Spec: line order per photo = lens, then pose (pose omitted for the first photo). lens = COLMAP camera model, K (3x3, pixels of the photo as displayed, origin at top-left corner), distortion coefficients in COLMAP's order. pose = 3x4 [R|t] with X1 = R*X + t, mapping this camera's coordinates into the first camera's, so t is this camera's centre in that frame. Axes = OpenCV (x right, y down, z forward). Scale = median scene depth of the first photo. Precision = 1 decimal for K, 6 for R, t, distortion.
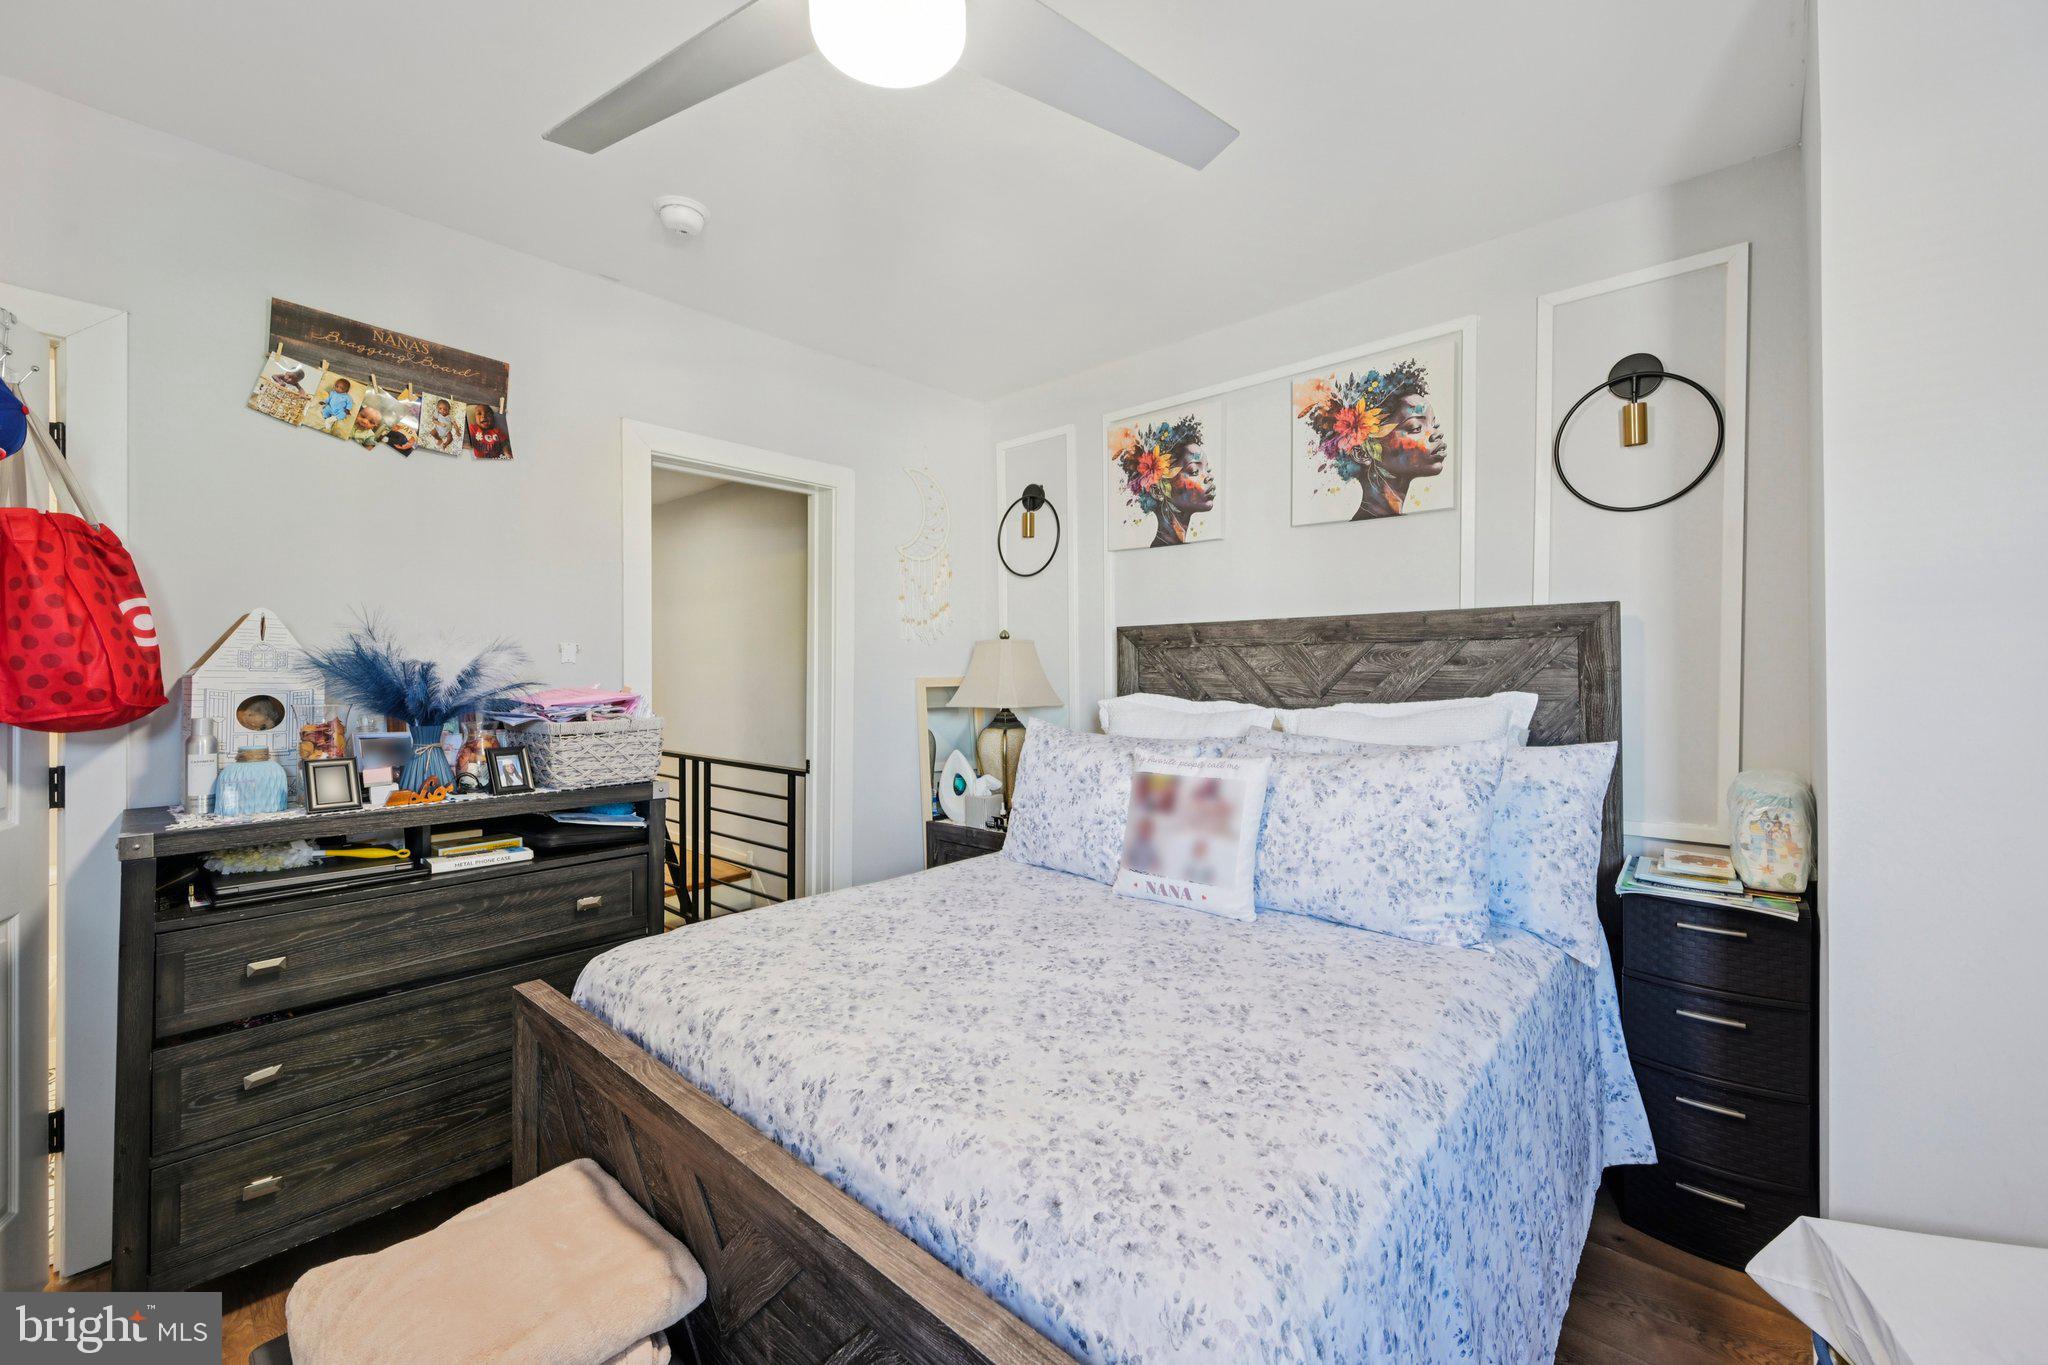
lens RADIAL K [[803.4, 0, 1018.8], [0, 803.4, 676.8], [0, 0, 1]] dist [0.000185, 0.000130]
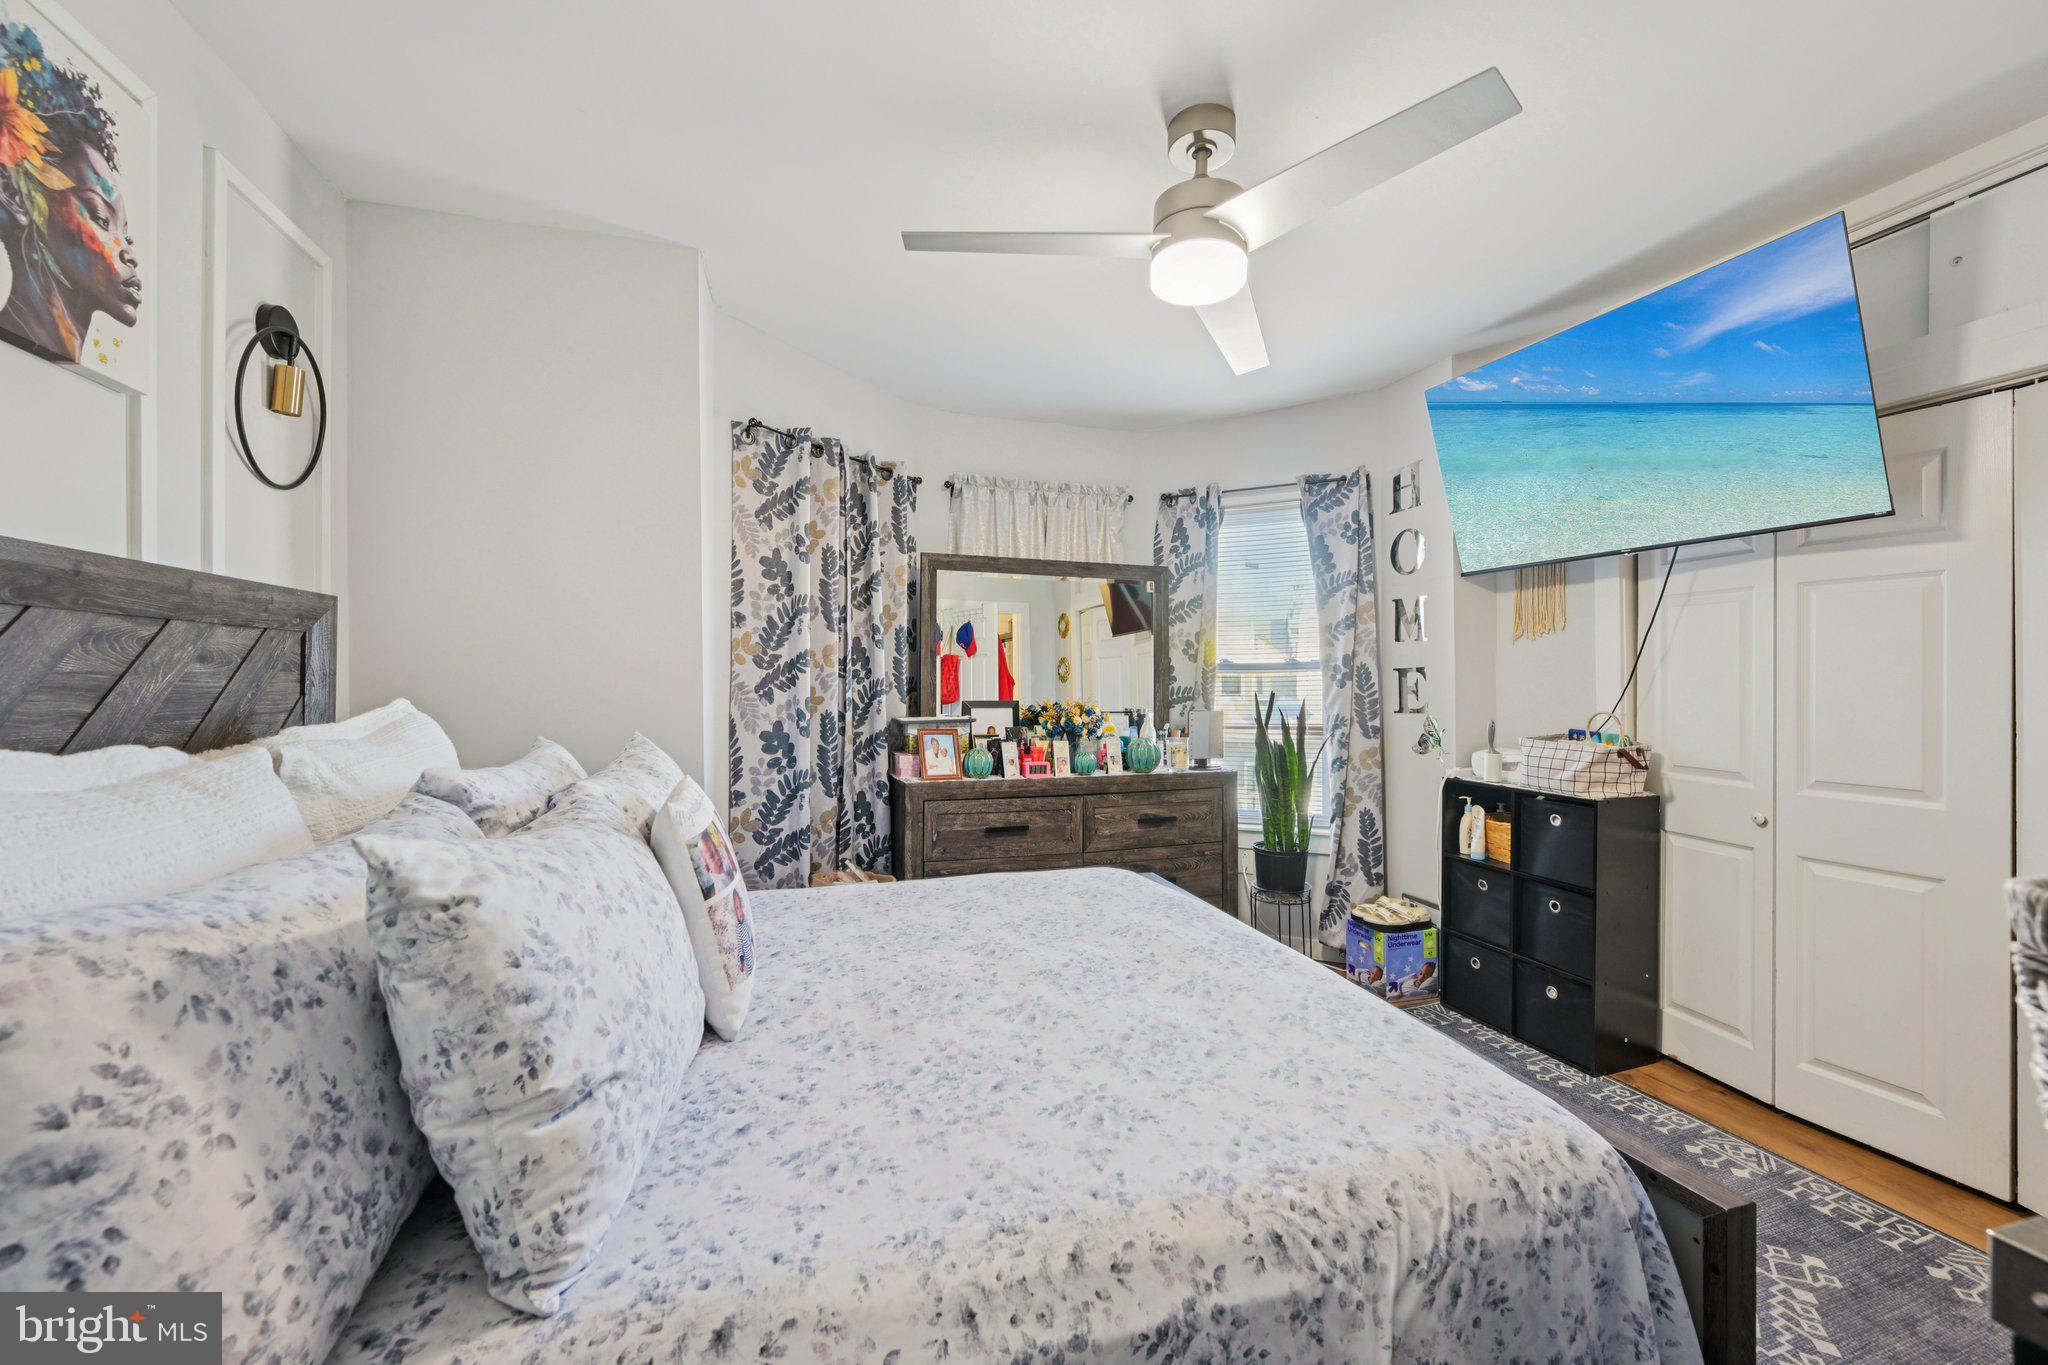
lens RADIAL K [[803.4, 0, 1018.8], [0, 803.4, 676.8], [0, 0, 1]] dist [0.000185, 0.000130]
pose [[-0.858559, 0.000553, 0.512715, -0.312260], [0.002541, 0.999992, 0.003177, -0.004087], [-0.512709, 0.004030, -0.858553, 1.178294]]
